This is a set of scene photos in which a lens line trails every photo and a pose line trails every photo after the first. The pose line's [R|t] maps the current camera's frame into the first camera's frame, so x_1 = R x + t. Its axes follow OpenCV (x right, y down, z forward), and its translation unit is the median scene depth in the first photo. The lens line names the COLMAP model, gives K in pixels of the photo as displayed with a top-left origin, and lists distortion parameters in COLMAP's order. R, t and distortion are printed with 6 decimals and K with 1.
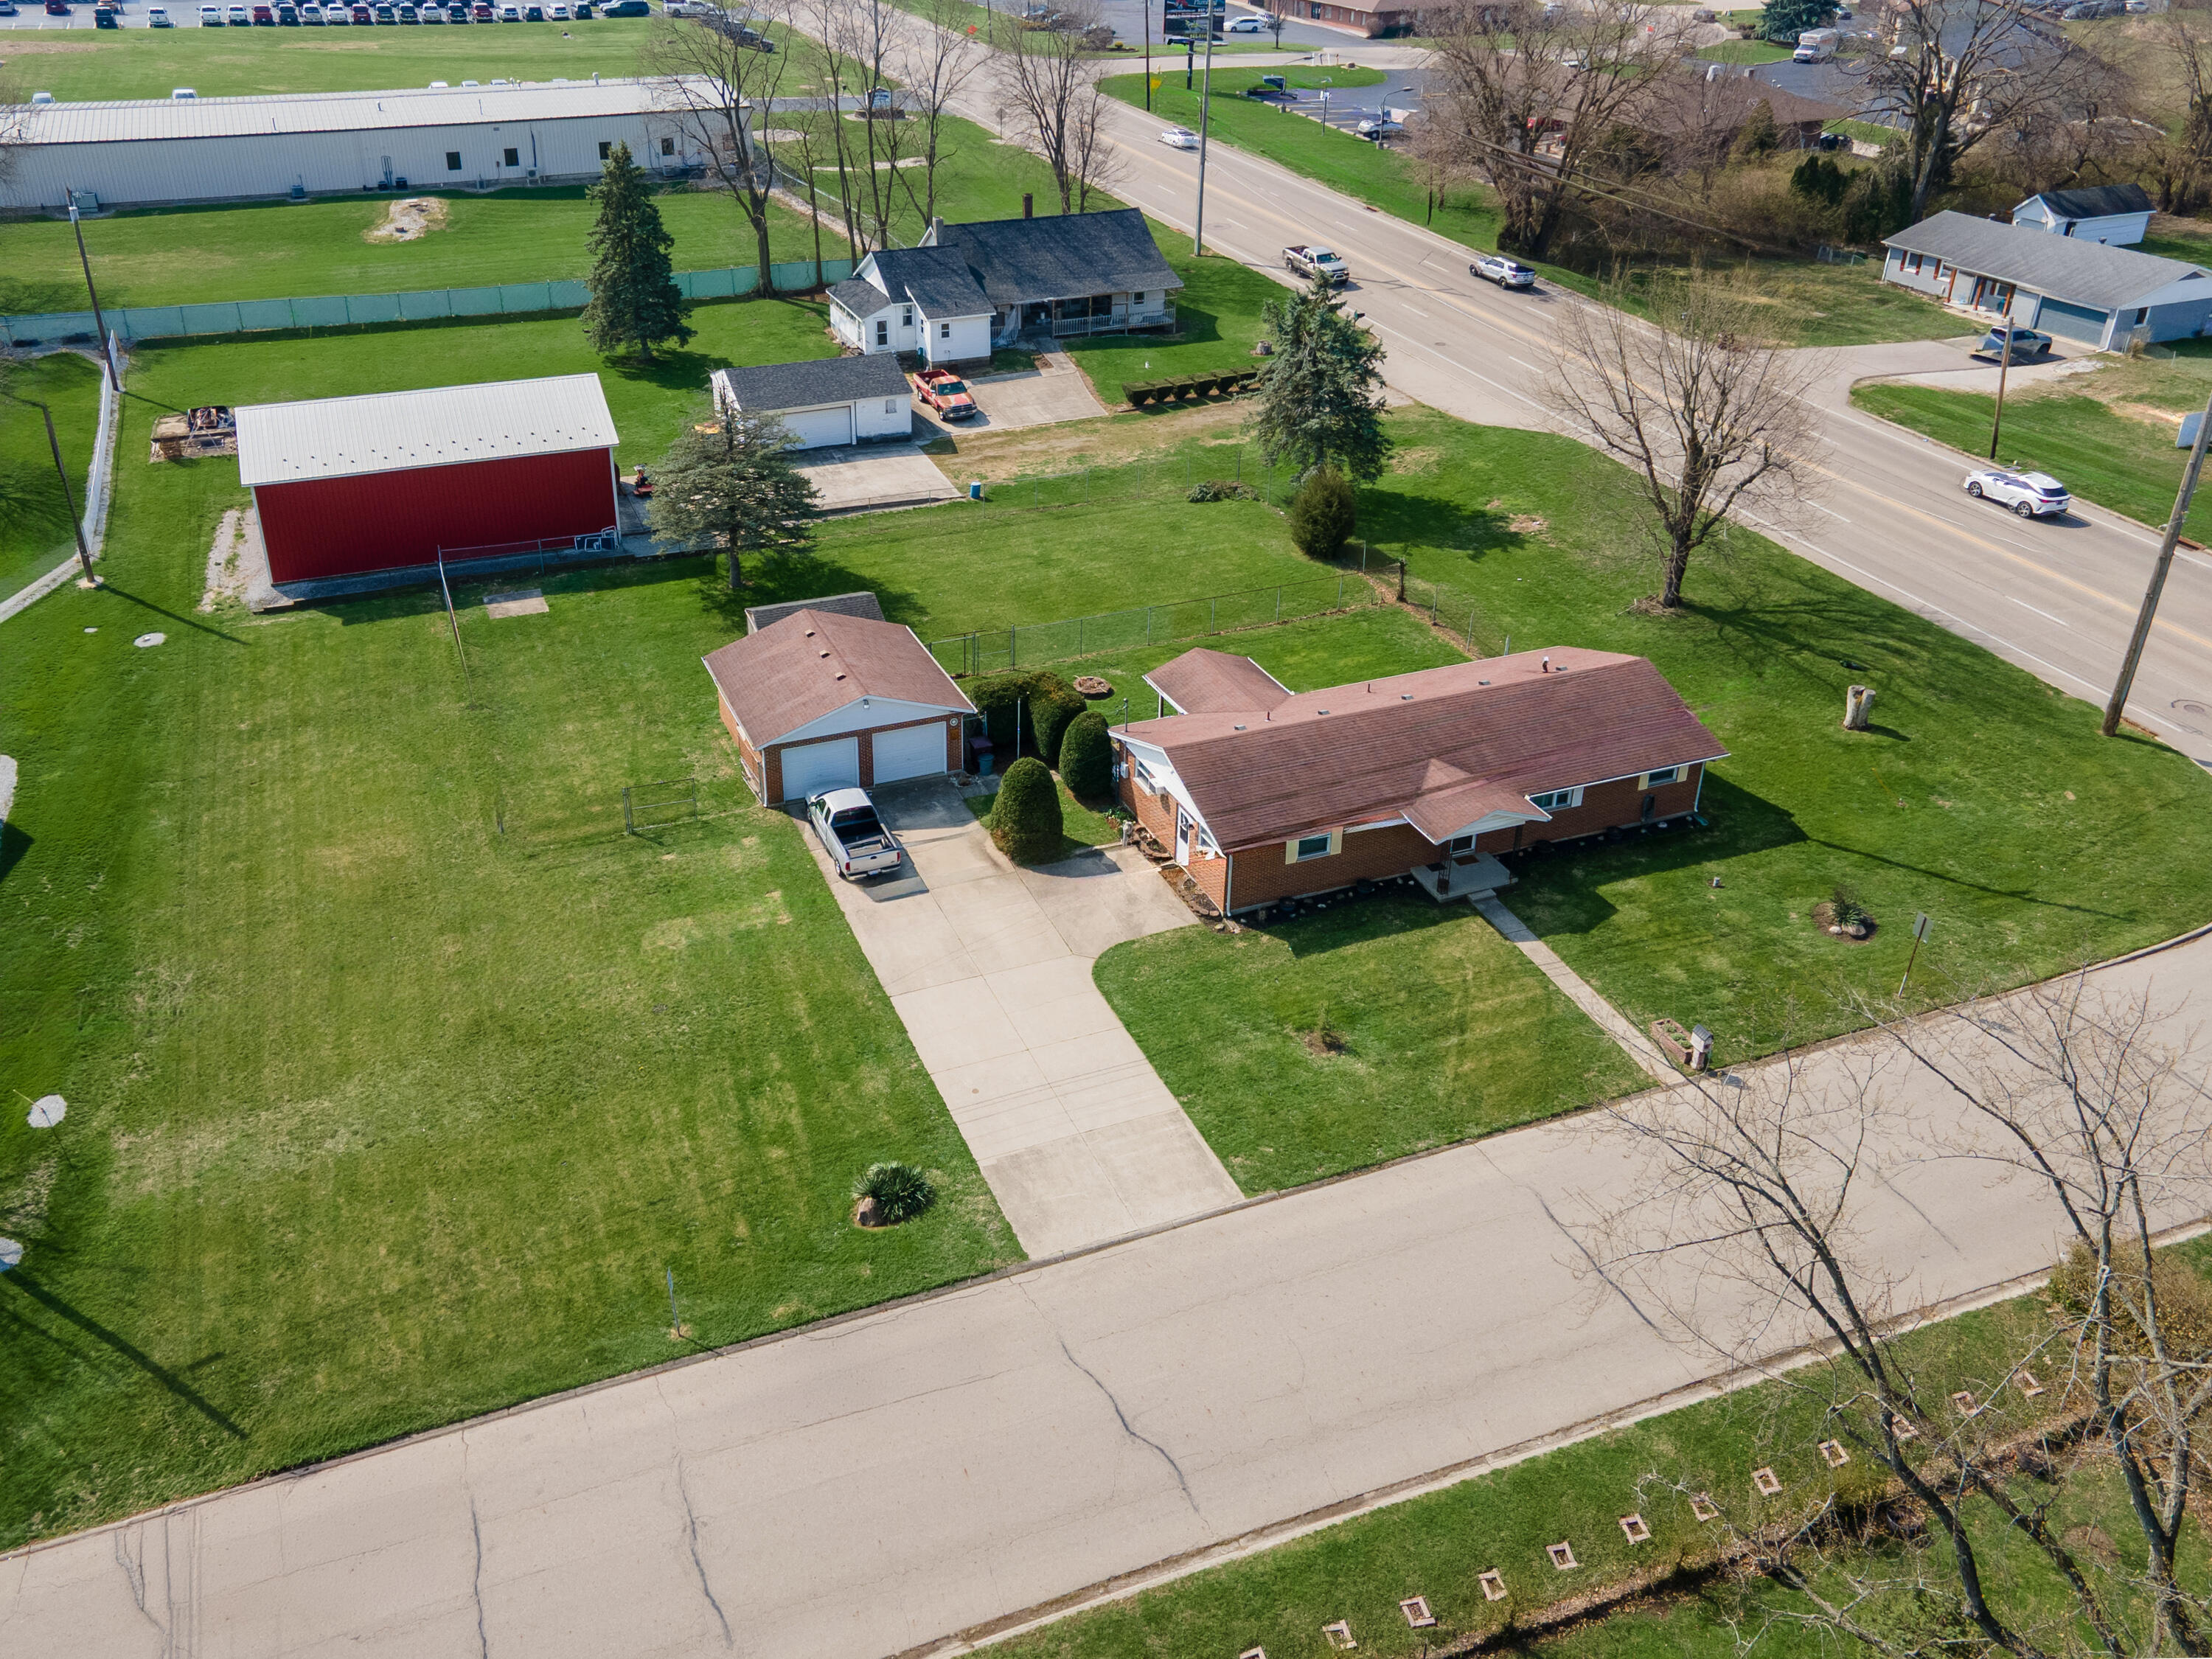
lens RADIAL K [[1818.4, 0, 1003.5], [0, 1818.4, 719.8], [0, 0, 1]] dist [0.037738, 0.007241]
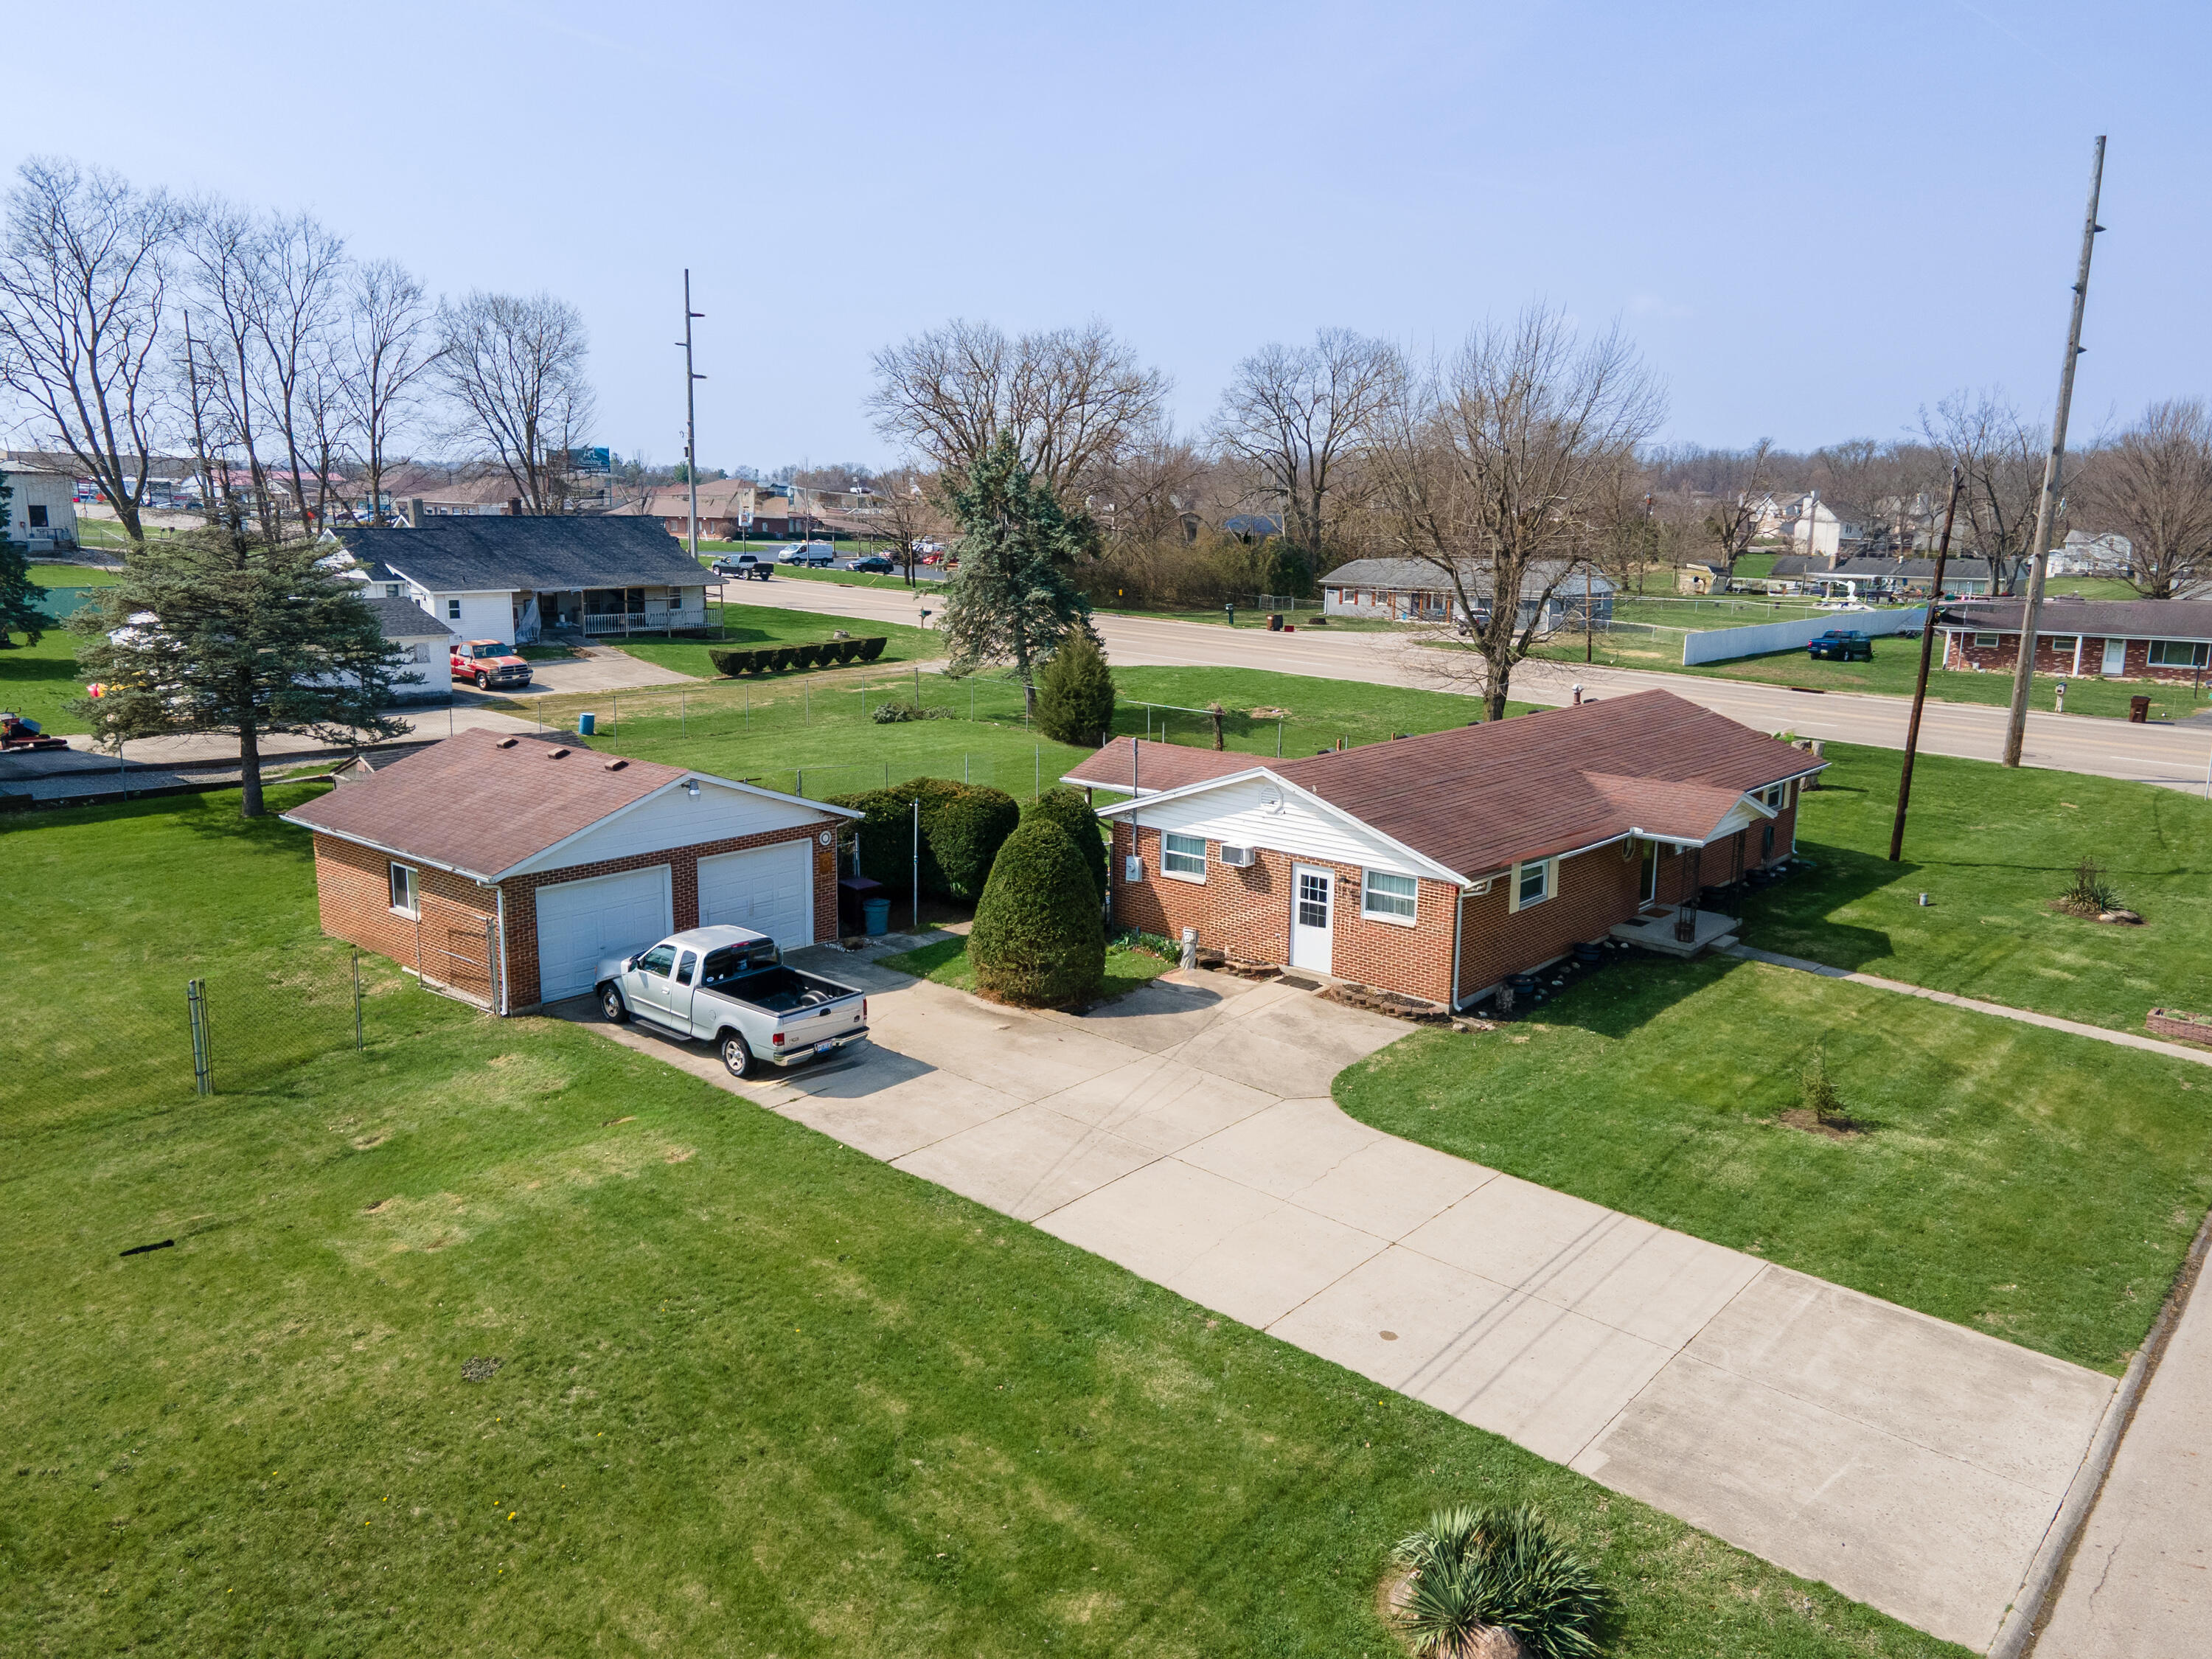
lens RADIAL K [[1604.4, 0, 1110.4], [0, 1604.4, 826.9], [0, 0, 1]] dist [0.030127, 0.023380]
pose [[0.881326, -0.081623, 0.465406, -0.192211], [0.202534, 0.955152, -0.216018, 0.131415], [-0.426902, 0.284643, 0.858332, 0.558075]]
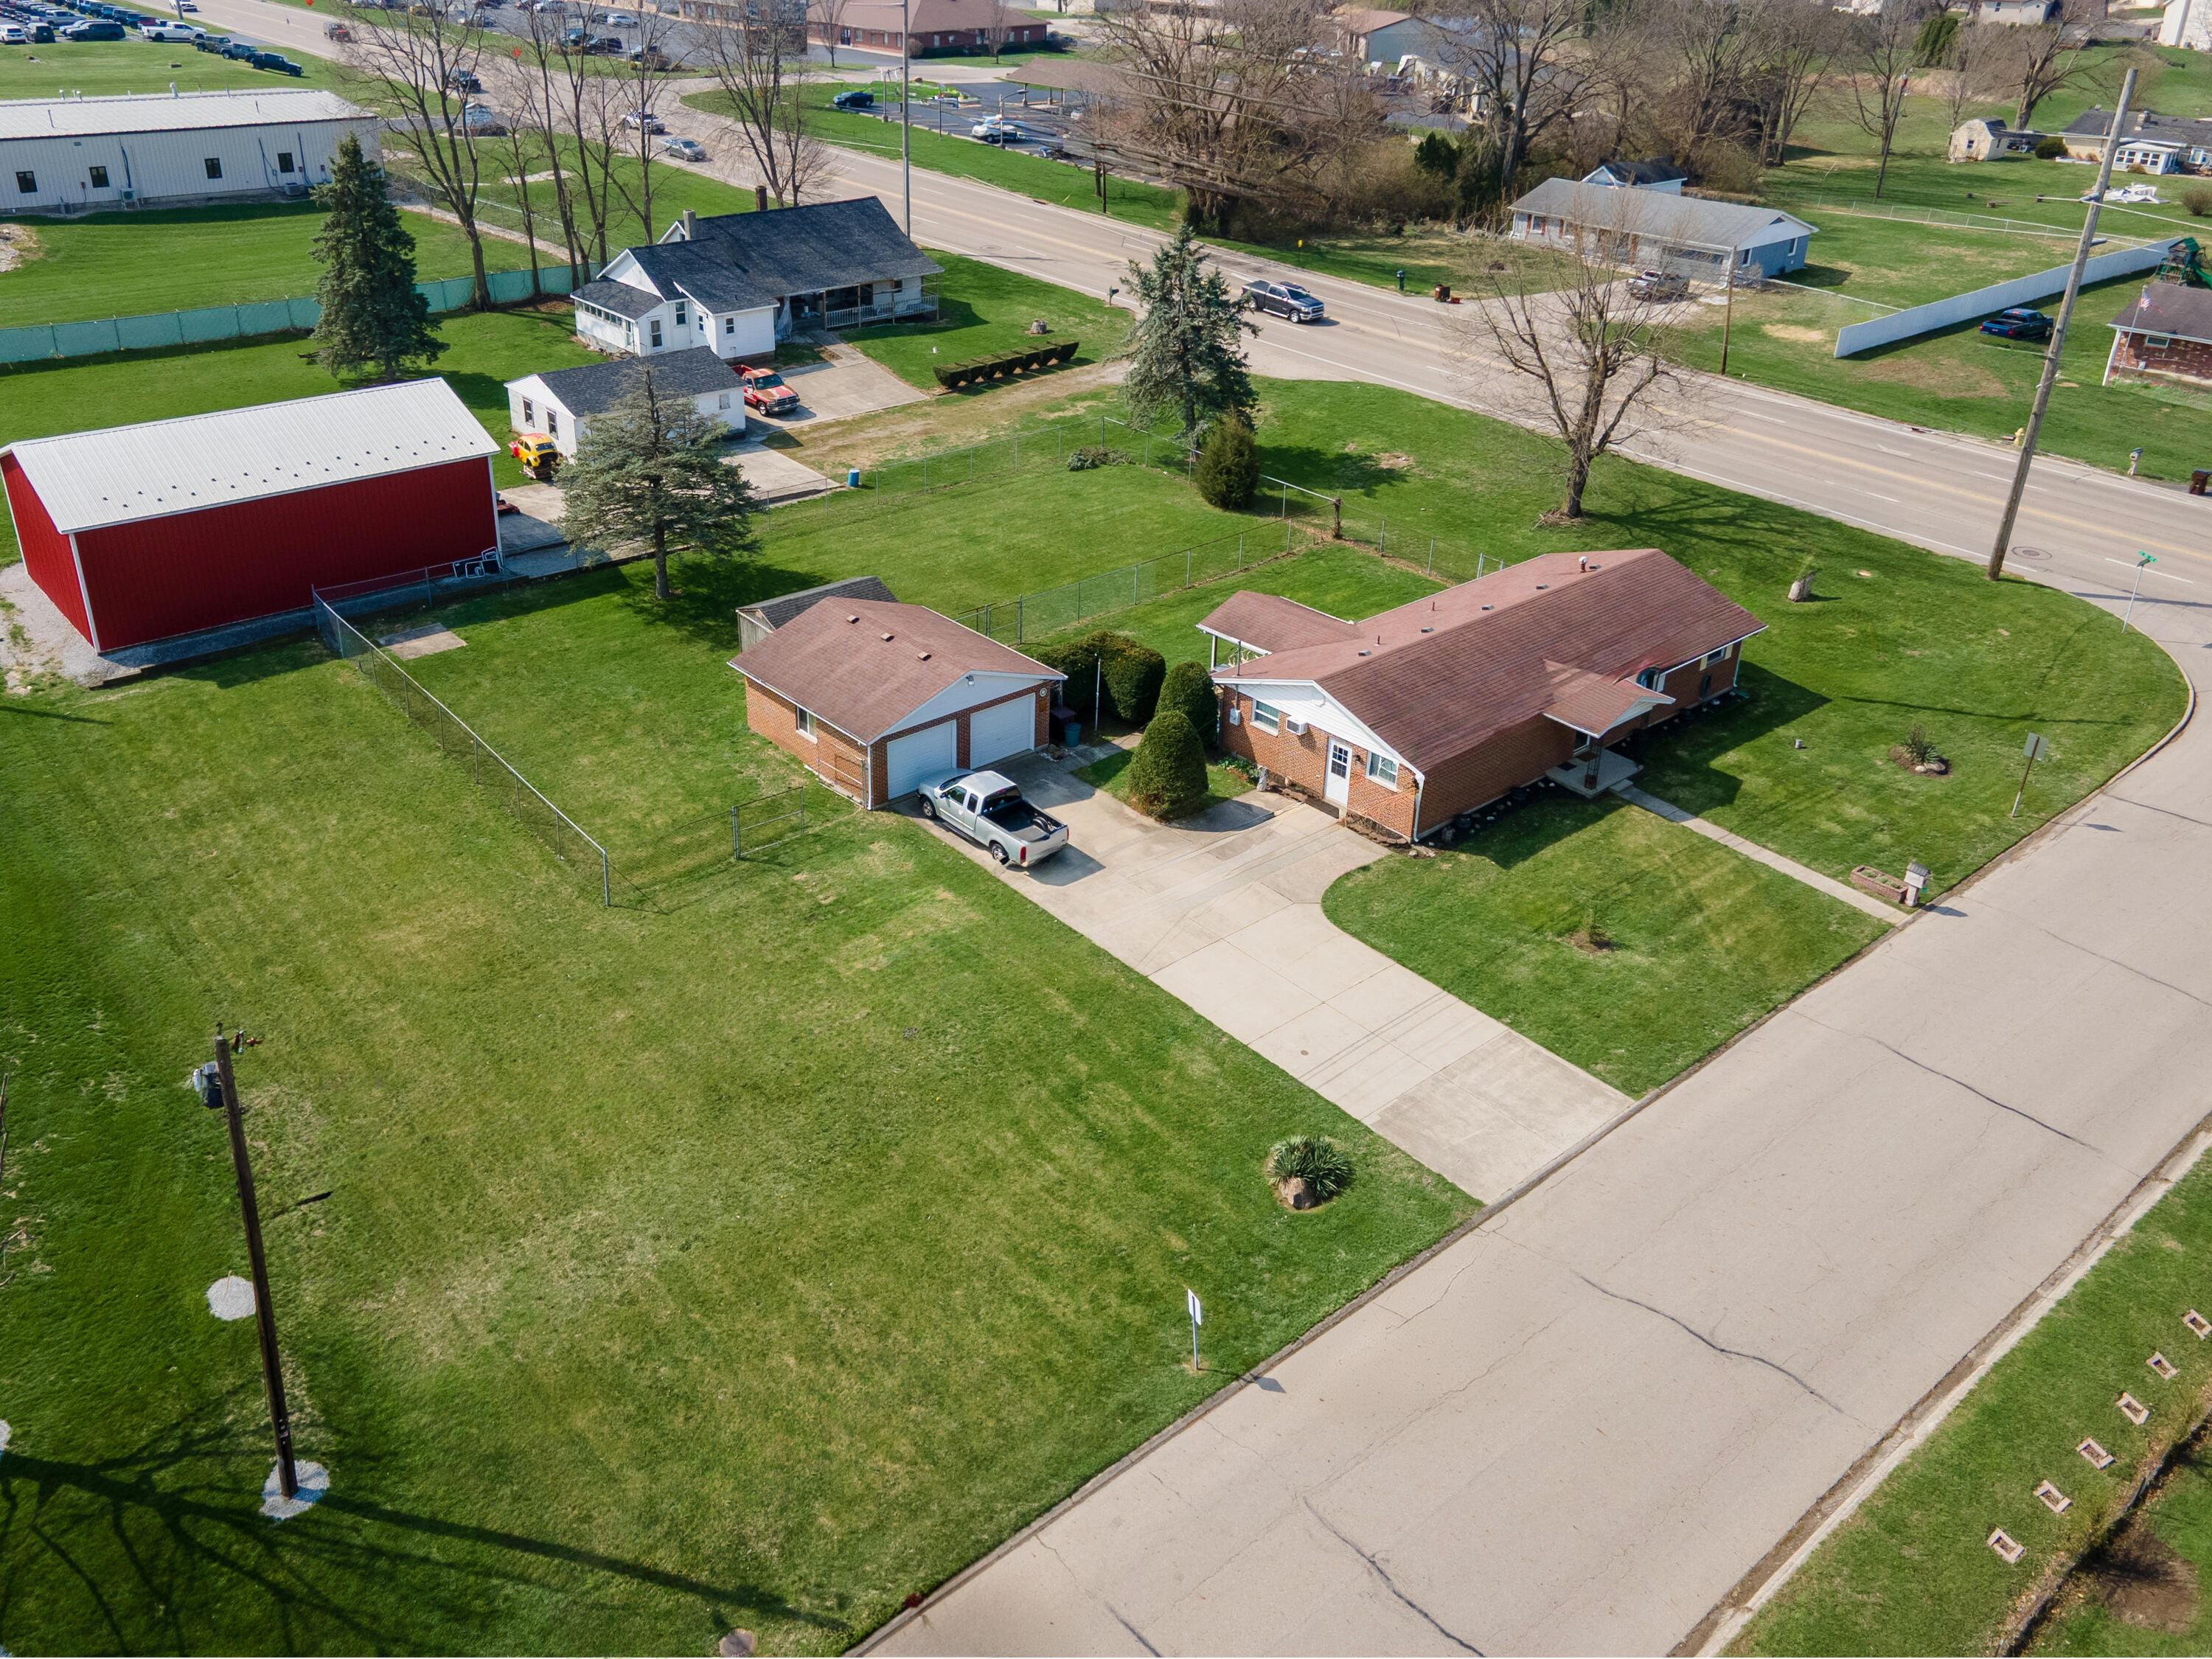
lens RADIAL K [[1812.6, 0, 1037.2], [0, 1812.6, 690.9], [0, 0, 1]] dist [0.033973, 0.015707]
pose [[0.943869, -0.123651, 0.306304, -0.329464], [0.135789, 0.990564, -0.018554, 0.018226], [-0.301120, 0.059105, 0.951753, 0.130704]]
